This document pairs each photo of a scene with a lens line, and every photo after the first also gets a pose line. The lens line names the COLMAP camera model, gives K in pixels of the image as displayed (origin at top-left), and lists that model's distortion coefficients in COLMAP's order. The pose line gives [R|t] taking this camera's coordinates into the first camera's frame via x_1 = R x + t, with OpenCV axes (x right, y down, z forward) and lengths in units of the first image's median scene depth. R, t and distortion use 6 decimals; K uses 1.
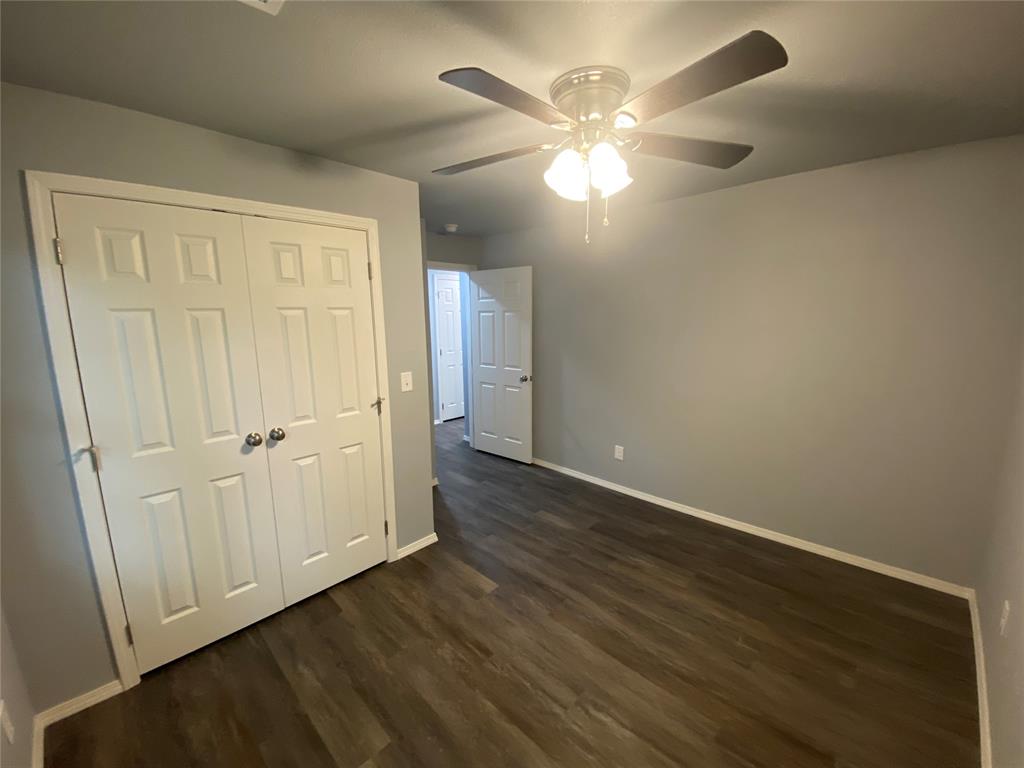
lens RADIAL K [[411.3, 0, 507.1], [0, 411.3, 381.4], [0, 0, 1]] dist [0.032645, -0.027280]
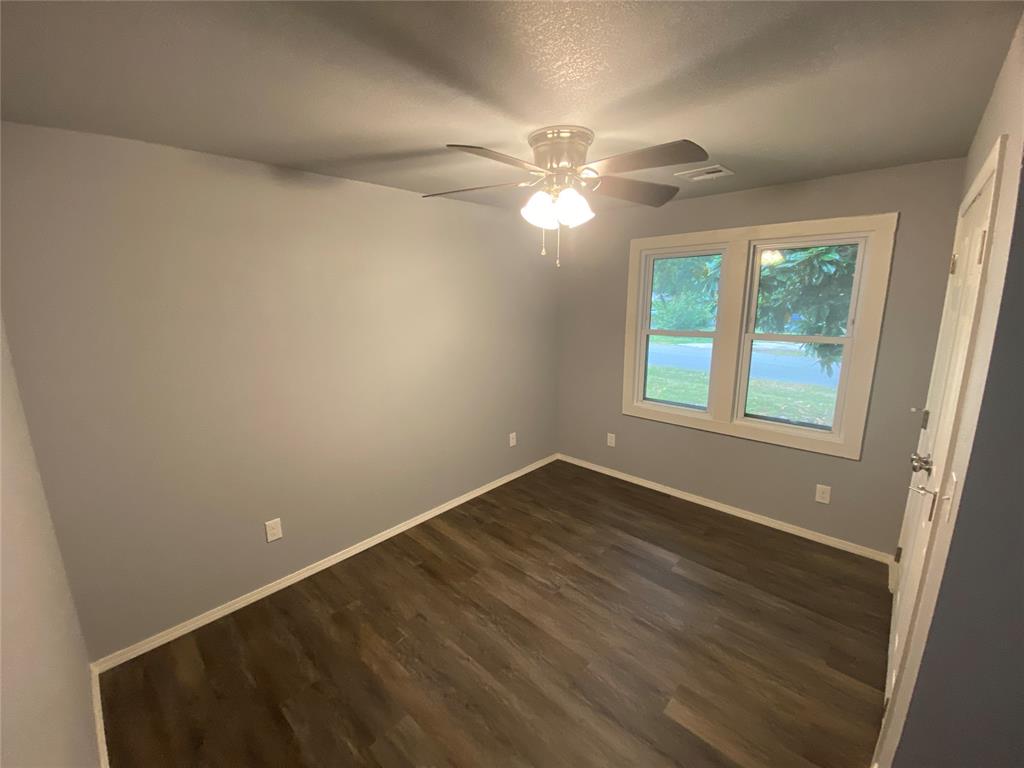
lens RADIAL K [[411.3, 0, 507.1], [0, 411.3, 381.4], [0, 0, 1]] dist [0.032645, -0.027280]
pose [[-0.999528, 0.029007, -0.010090, 0.313107], [0.023251, 0.929341, 0.368491, -0.395703], [0.020066, 0.368082, -0.929577, 1.887389]]
